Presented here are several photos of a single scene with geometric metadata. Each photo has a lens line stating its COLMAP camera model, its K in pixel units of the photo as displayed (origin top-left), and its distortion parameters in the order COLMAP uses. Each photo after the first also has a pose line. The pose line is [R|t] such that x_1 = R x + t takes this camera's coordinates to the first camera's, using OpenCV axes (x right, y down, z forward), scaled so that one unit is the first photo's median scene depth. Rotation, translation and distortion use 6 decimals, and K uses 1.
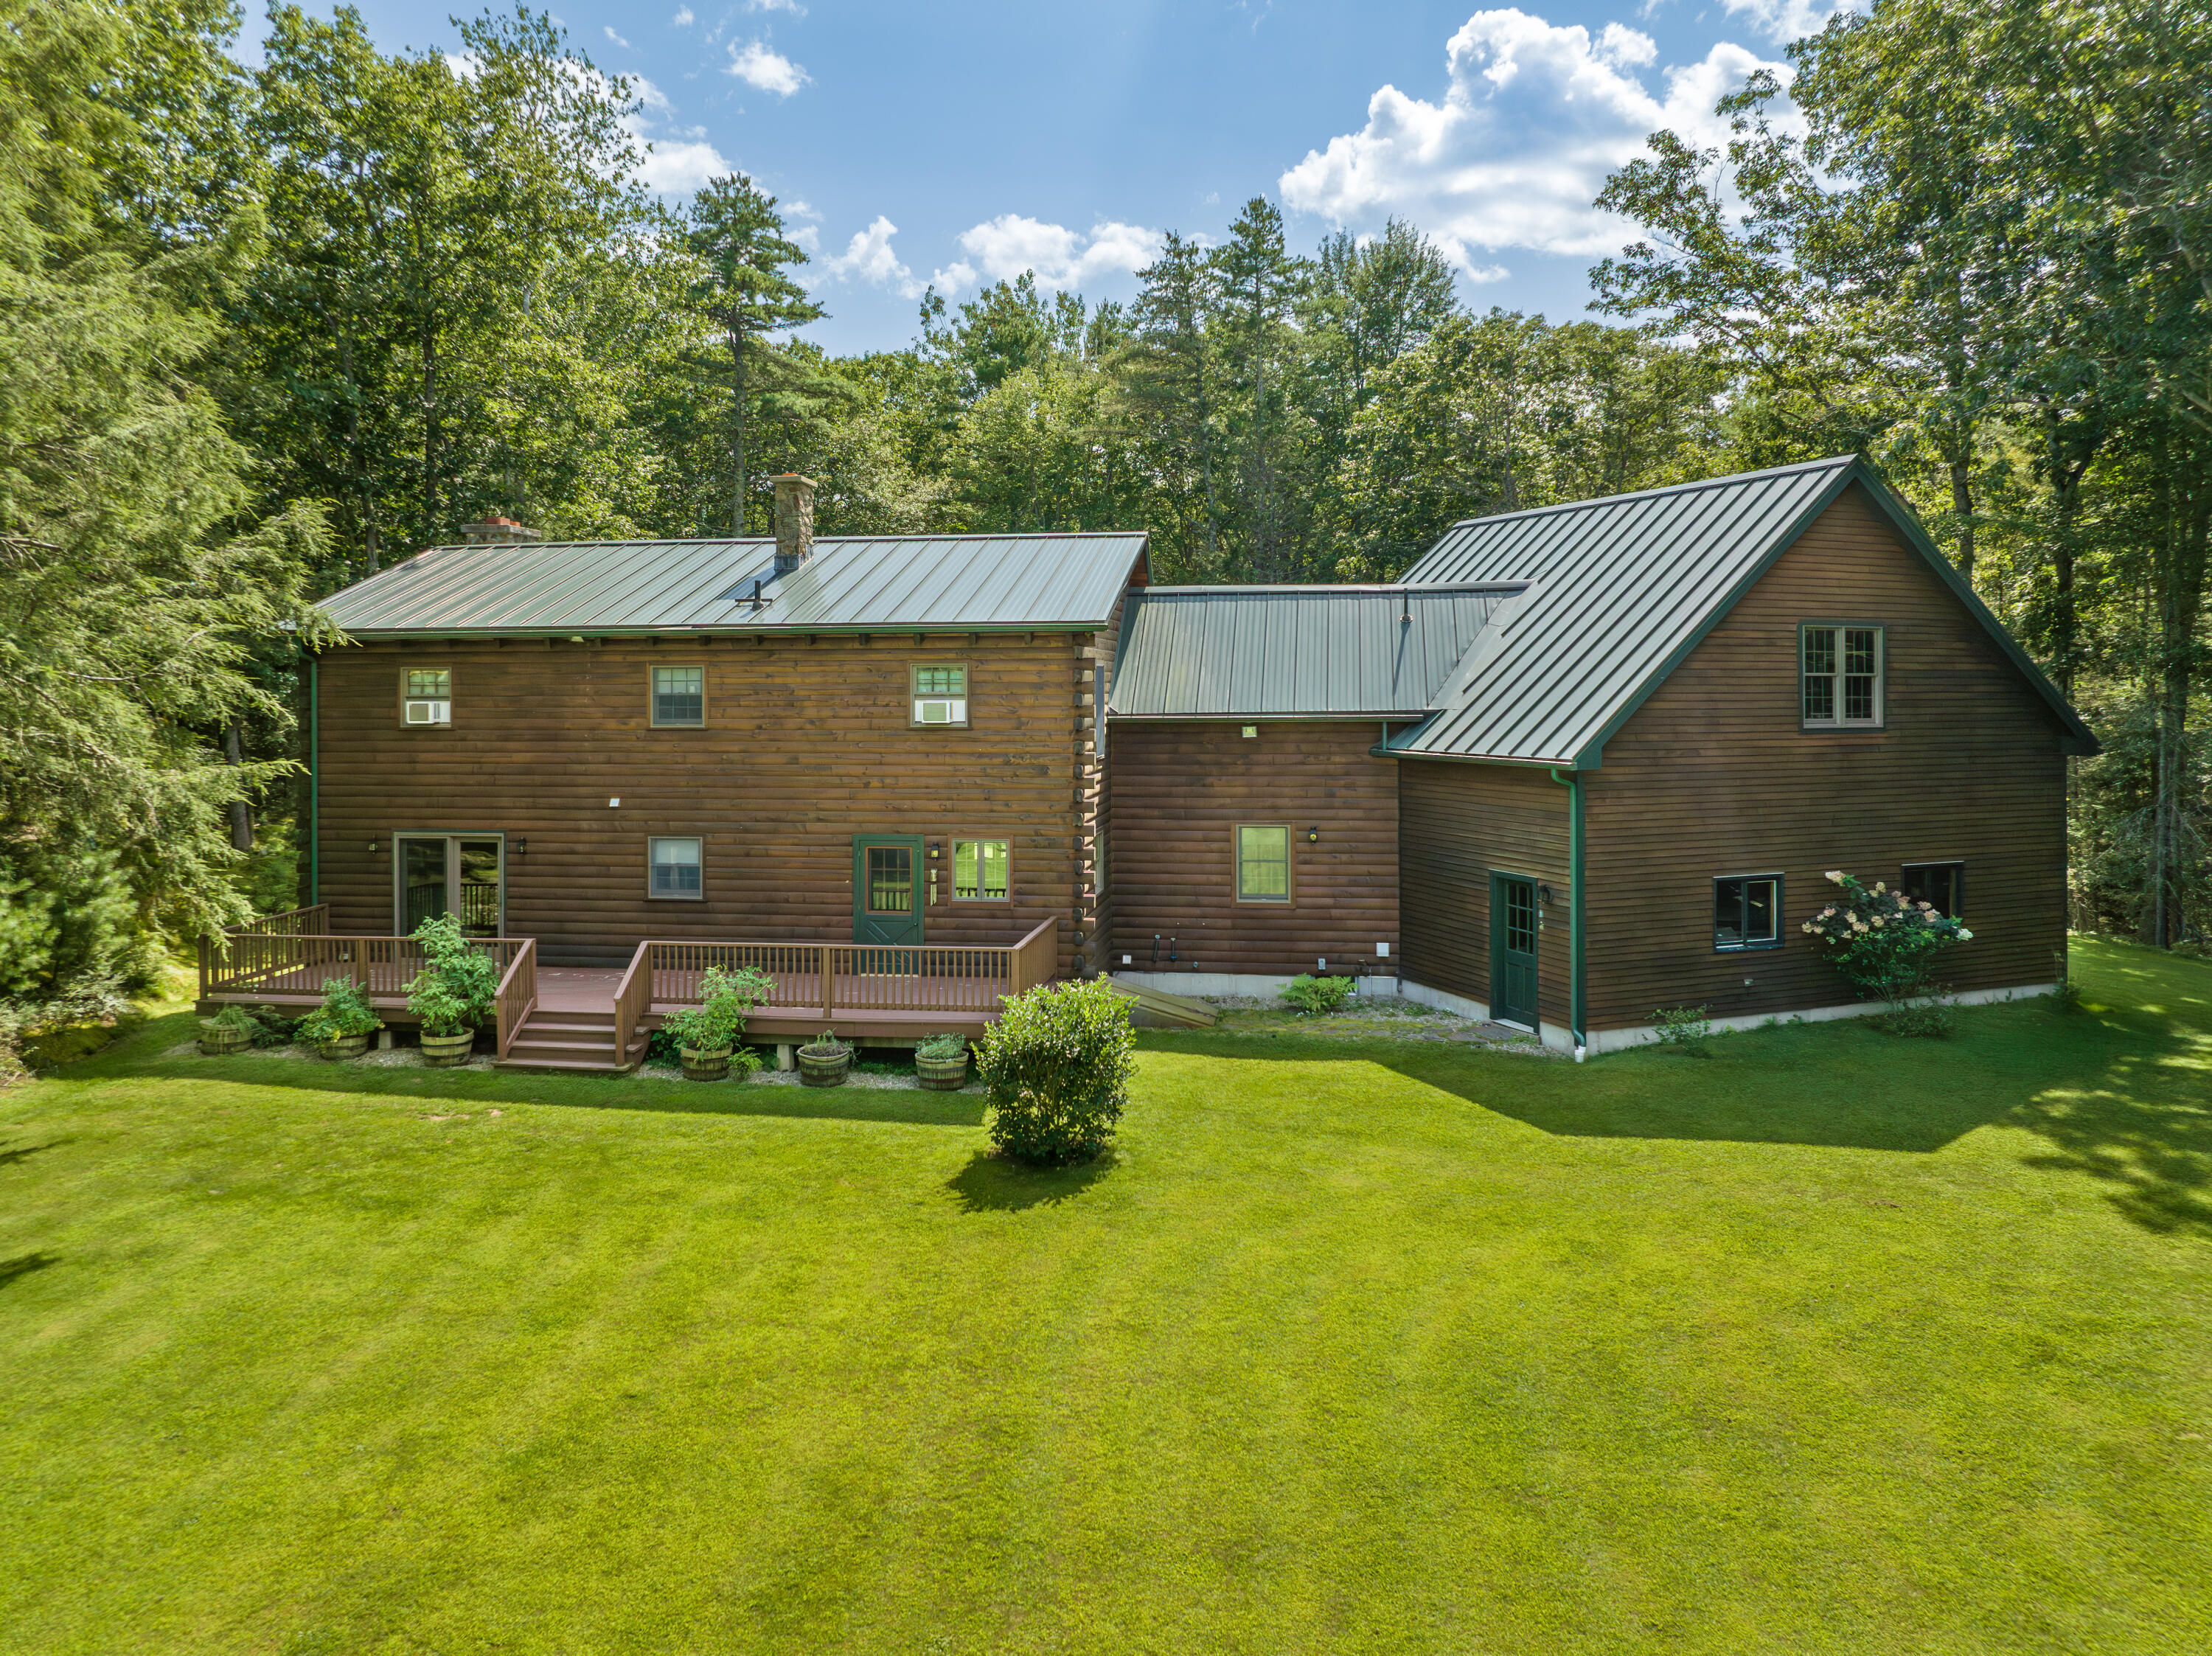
lens RADIAL K [[1574.1, 0, 1106.0], [0, 1574.1, 828.0], [0, 0, 1]] dist [-0.051287, -0.003131]
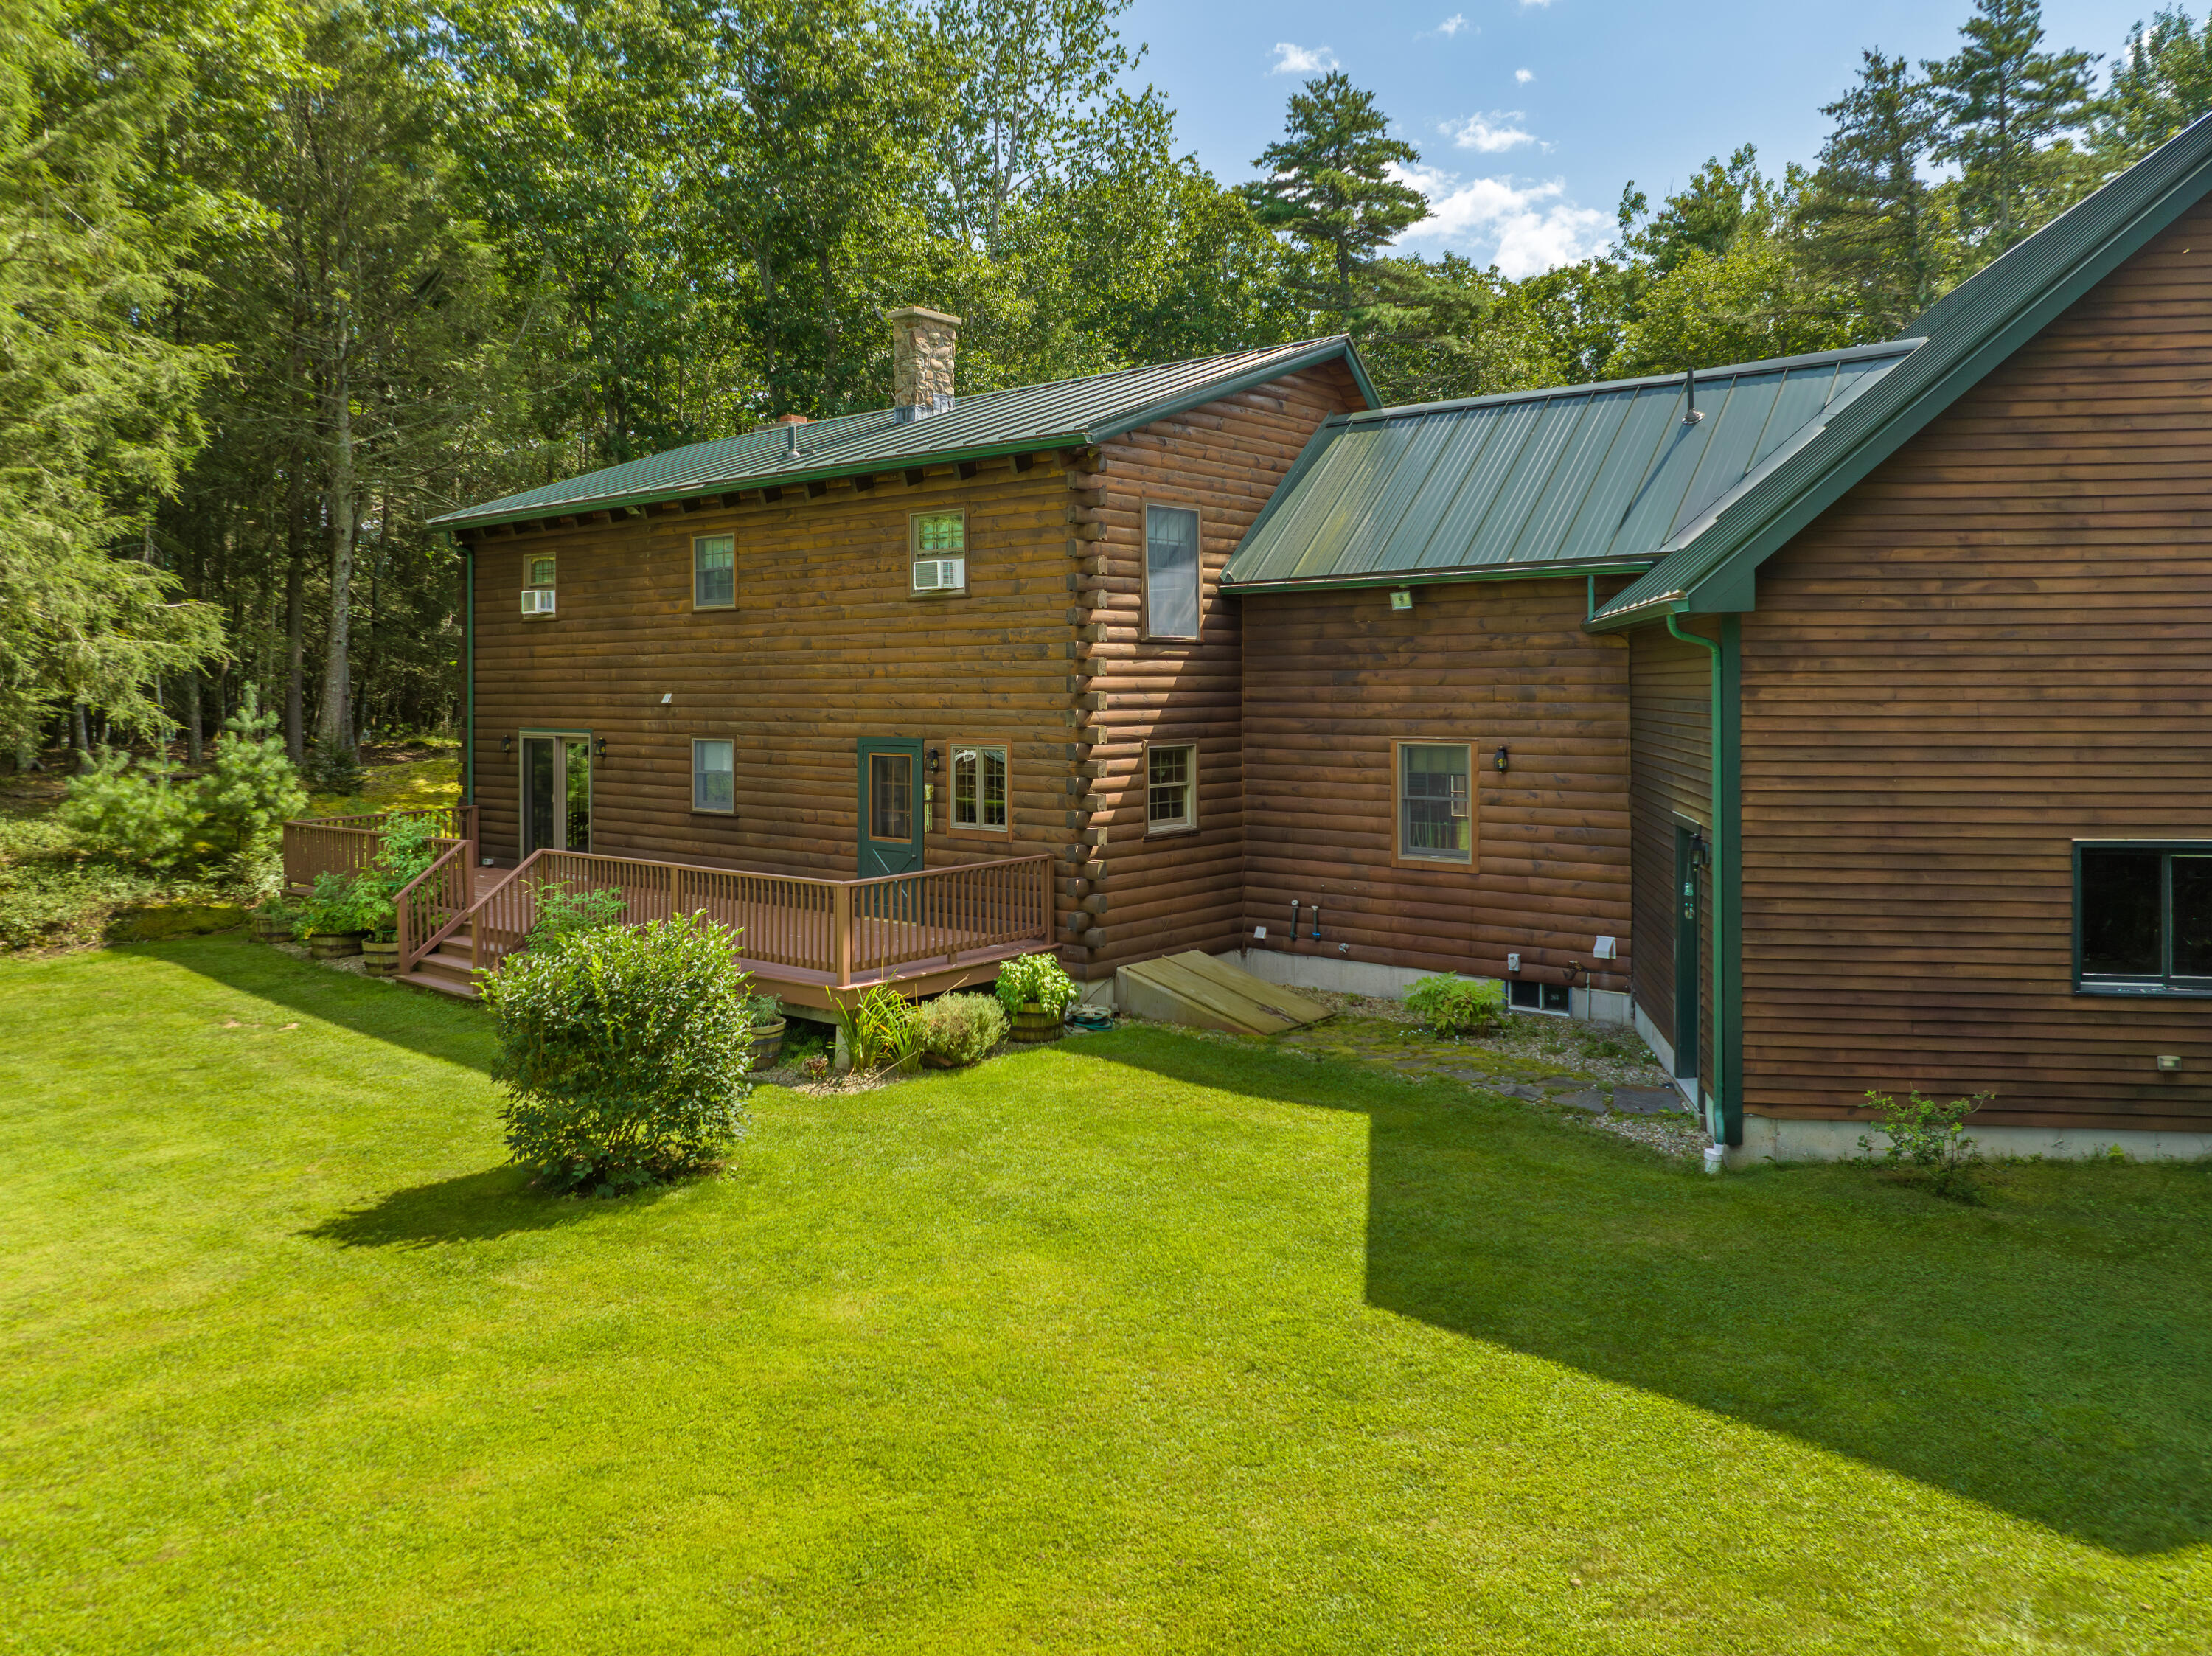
lens RADIAL K [[1593.5, 0, 1101.6], [0, 1593.5, 758.6], [0, 0, 1]] dist [-0.059362, 0.035836]
pose [[0.852792, 0.023518, -0.521721, 0.326071], [-0.042379, 0.998807, -0.024248, 0.026334], [0.520528, 0.042789, 0.852772, 0.356573]]
